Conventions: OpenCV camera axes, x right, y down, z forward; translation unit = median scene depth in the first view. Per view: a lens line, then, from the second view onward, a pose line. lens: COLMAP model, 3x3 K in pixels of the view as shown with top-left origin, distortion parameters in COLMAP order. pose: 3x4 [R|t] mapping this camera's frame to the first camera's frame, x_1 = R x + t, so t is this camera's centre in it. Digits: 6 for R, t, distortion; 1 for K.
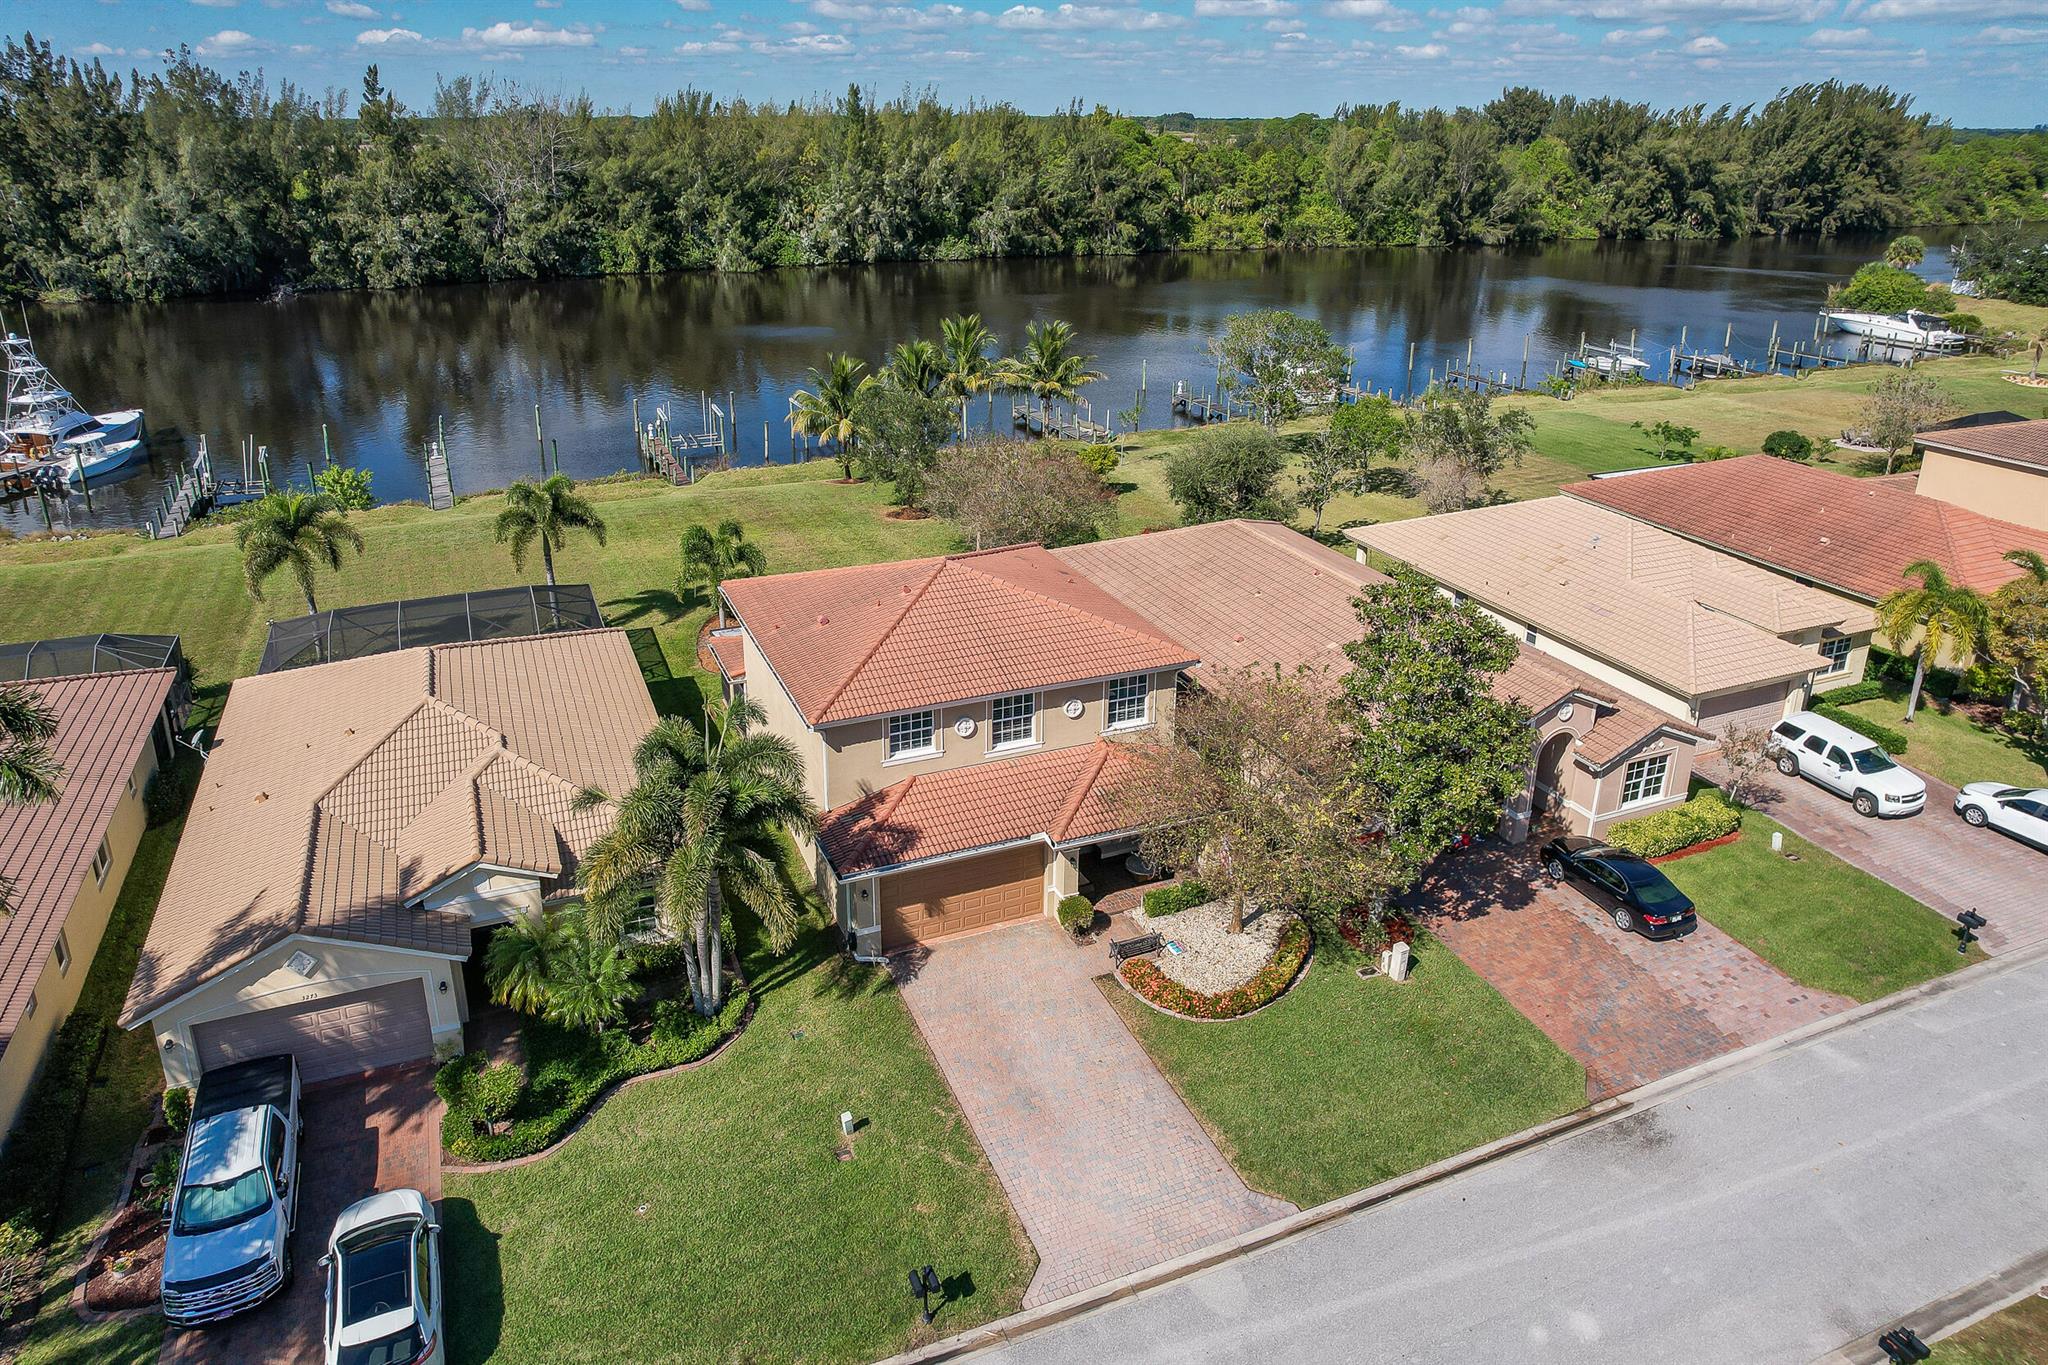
lens RADIAL K [[1323.2, 0, 1014.4], [0, 1323.2, 608.1], [0, 0, 1]] dist [-0.076106, 0.072282]
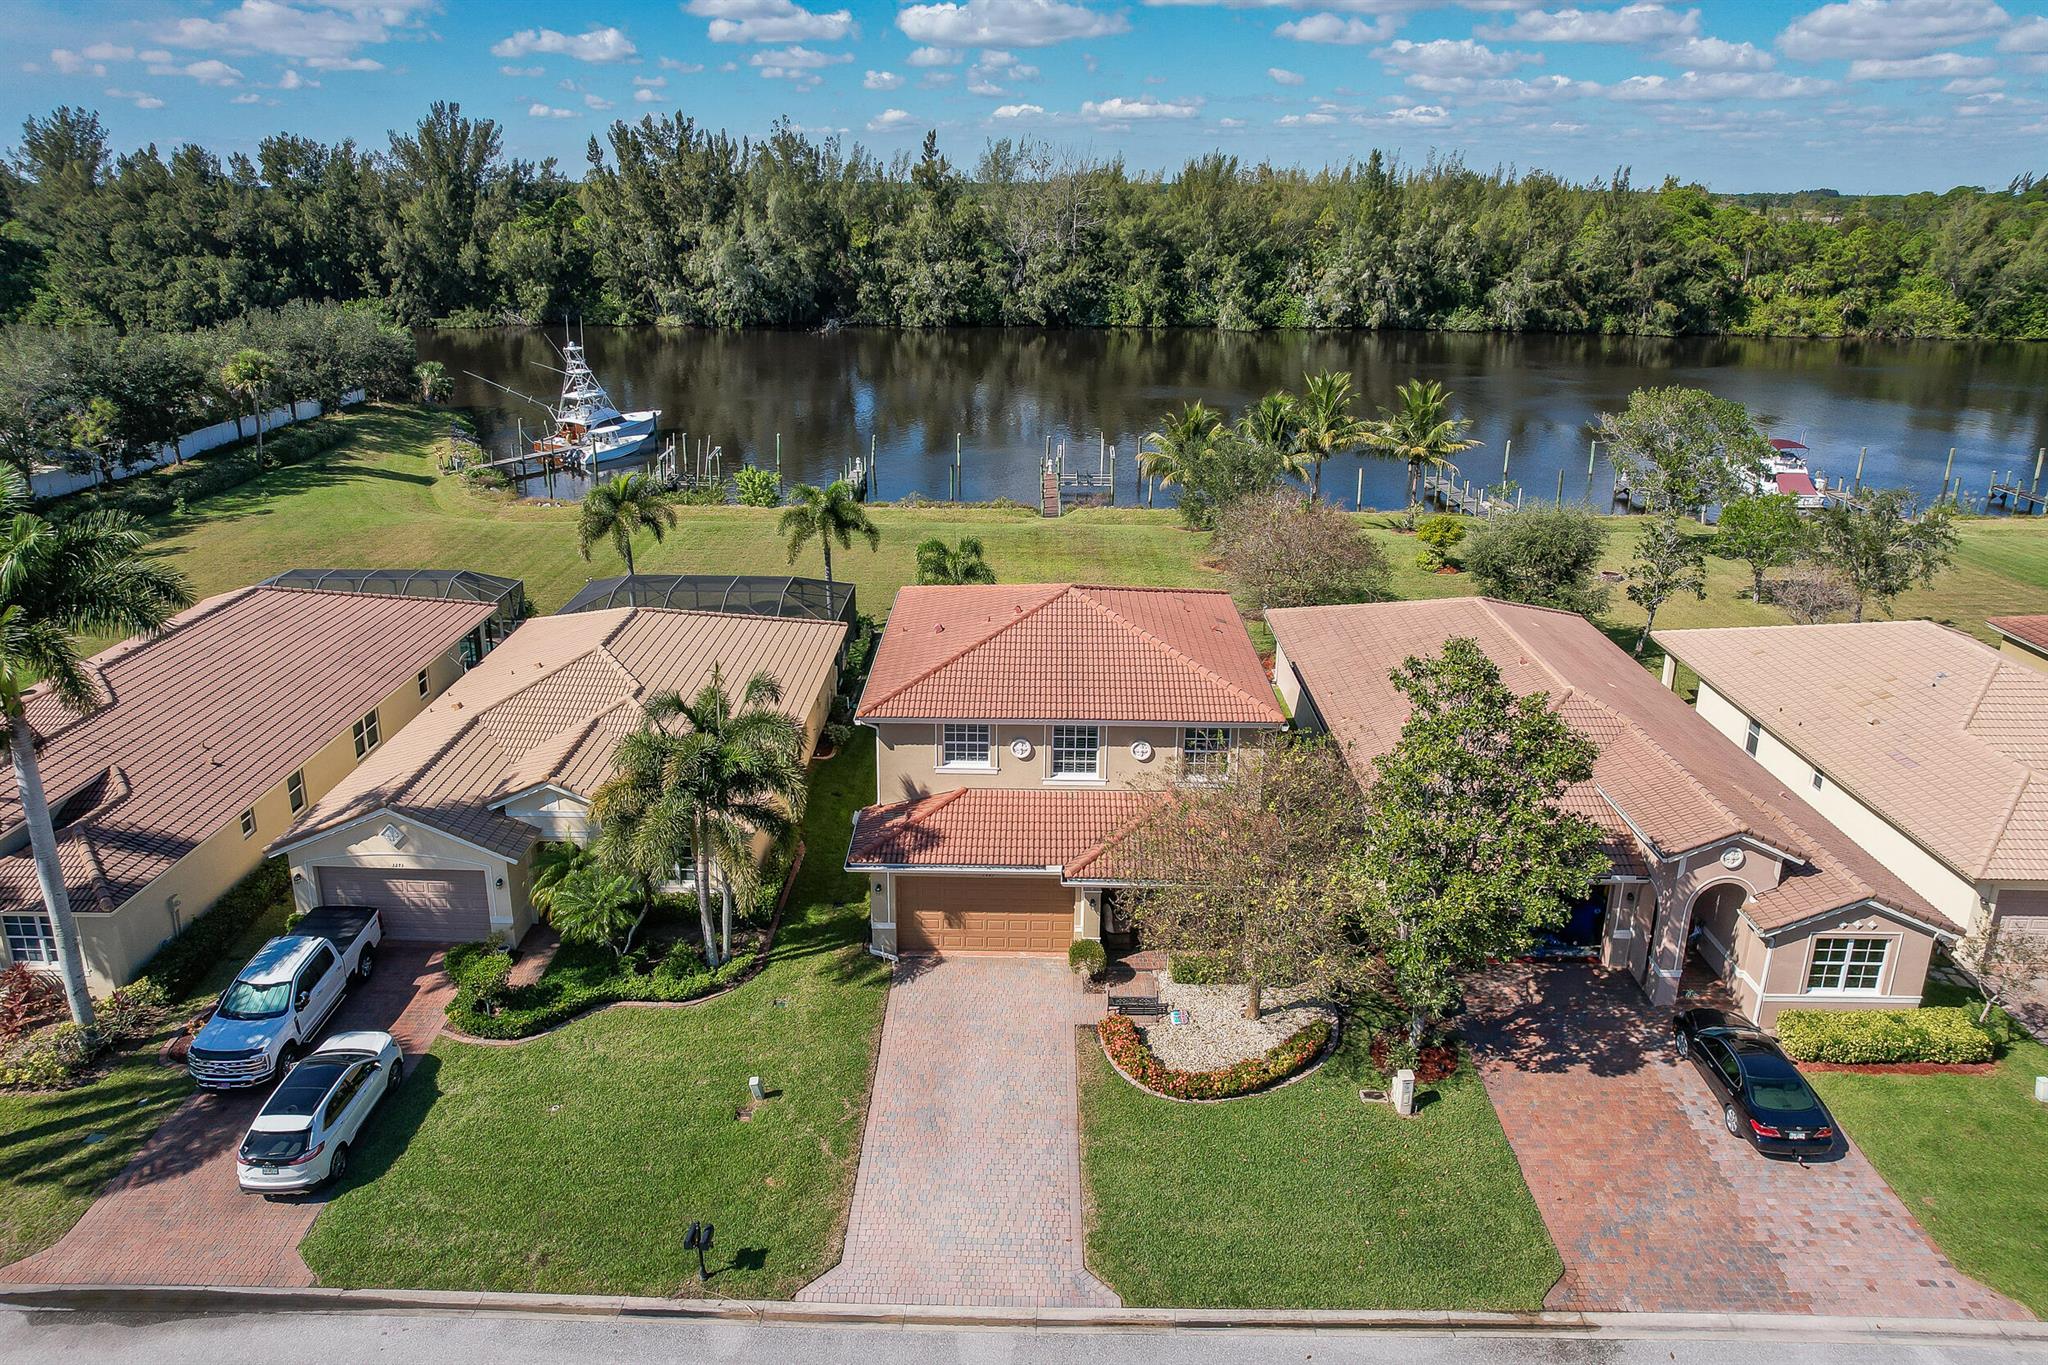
lens RADIAL K [[1327.9, 0, 1026.6], [0, 1327.9, 605.5], [0, 0, 1]] dist [-0.077394, 0.070332]
pose [[0.915612, 0.124696, -0.382237, 0.064505], [-0.144179, 0.989293, -0.022635, 0.001034], [0.375322, 0.075836, 0.923787, 0.013393]]
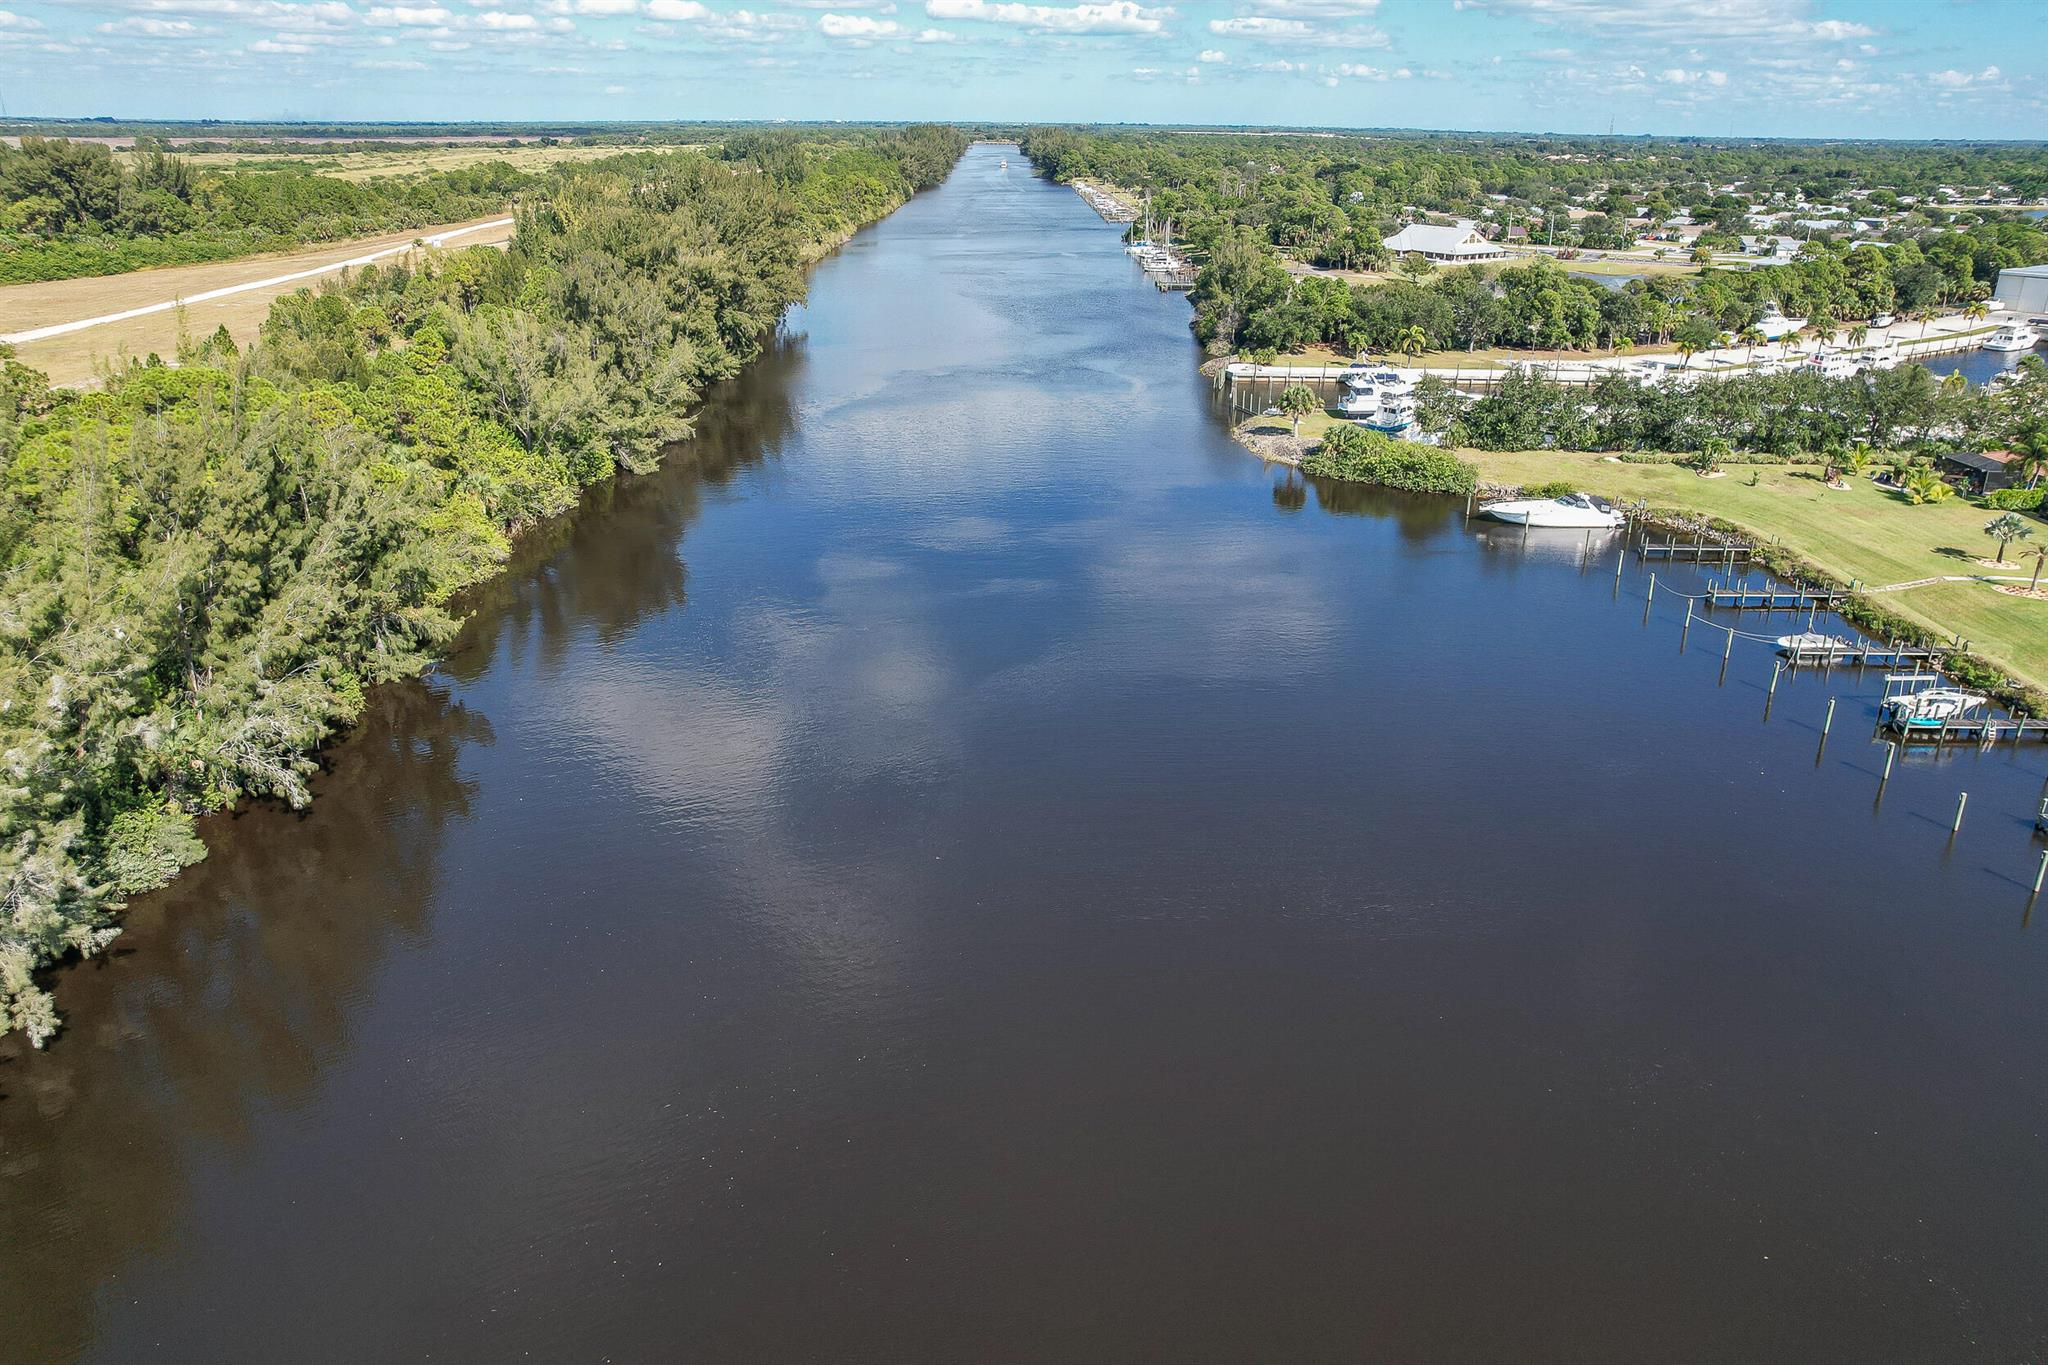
lens RADIAL K [[1352.2, 0, 1019.0], [0, 1352.2, 601.8], [0, 0, 1]] dist [-0.097669, 0.100792]
pose [[0.377733, -0.316870, 0.870006, -0.294274], [0.317622, 0.926949, 0.199706, -0.401253], [-0.869732, 0.200897, 0.450784, 0.766382]]
